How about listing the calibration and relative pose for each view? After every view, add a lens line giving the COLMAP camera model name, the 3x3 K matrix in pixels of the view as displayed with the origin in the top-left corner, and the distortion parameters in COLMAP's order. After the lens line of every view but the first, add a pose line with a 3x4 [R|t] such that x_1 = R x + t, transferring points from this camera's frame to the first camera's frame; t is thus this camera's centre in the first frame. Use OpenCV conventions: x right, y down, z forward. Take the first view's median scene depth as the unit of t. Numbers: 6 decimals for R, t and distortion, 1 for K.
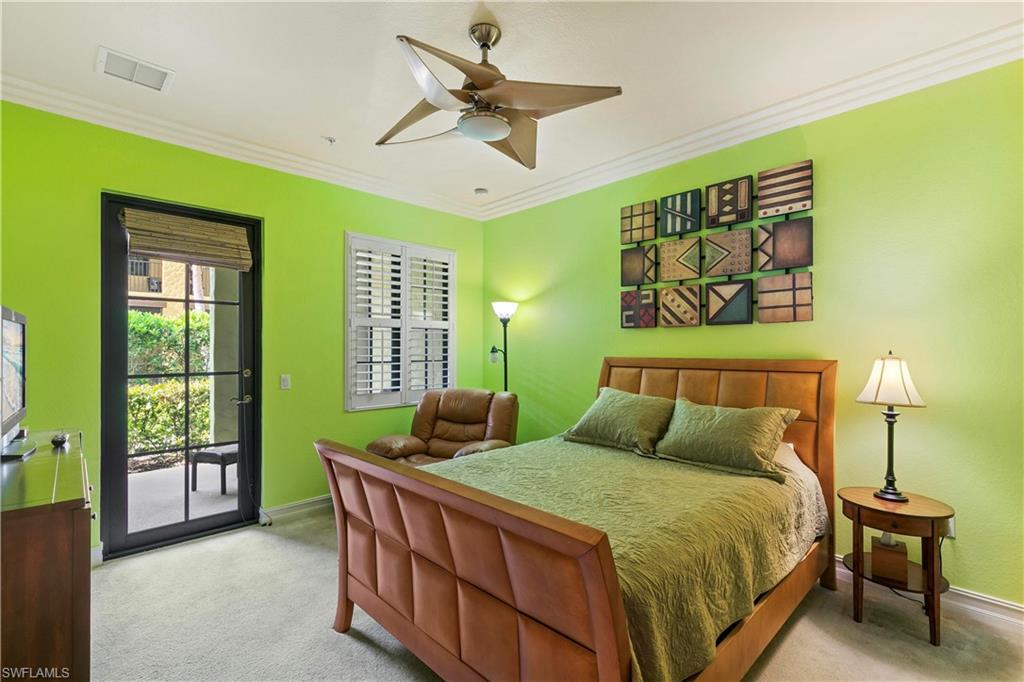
lens RADIAL K [[459.6, 0, 513.8], [0, 459.6, 339.2], [0, 0, 1]] dist [0.008302, -0.001494]
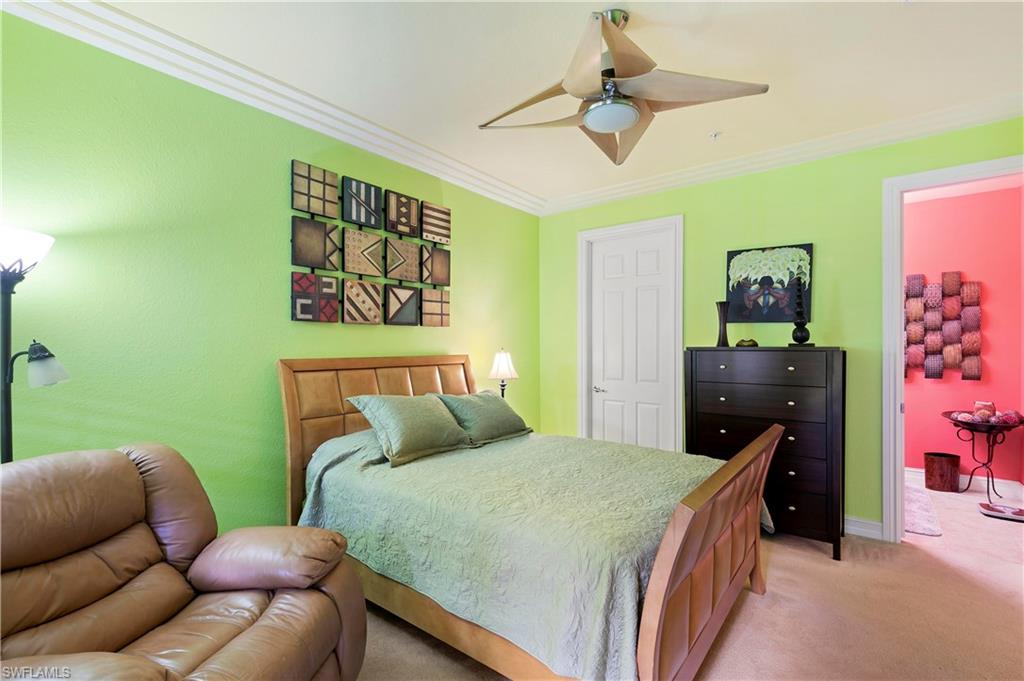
lens RADIAL K [[459.6, 0, 517.0], [0, 459.6, 346.1], [0, 0, 1]] dist [0.008302, -0.001494]
pose [[-0.132082, 0.009543, 0.991193, -0.602538], [-0.007784, 0.999913, -0.010665, 0.025061], [-0.991208, -0.009124, -0.131996, 0.802765]]
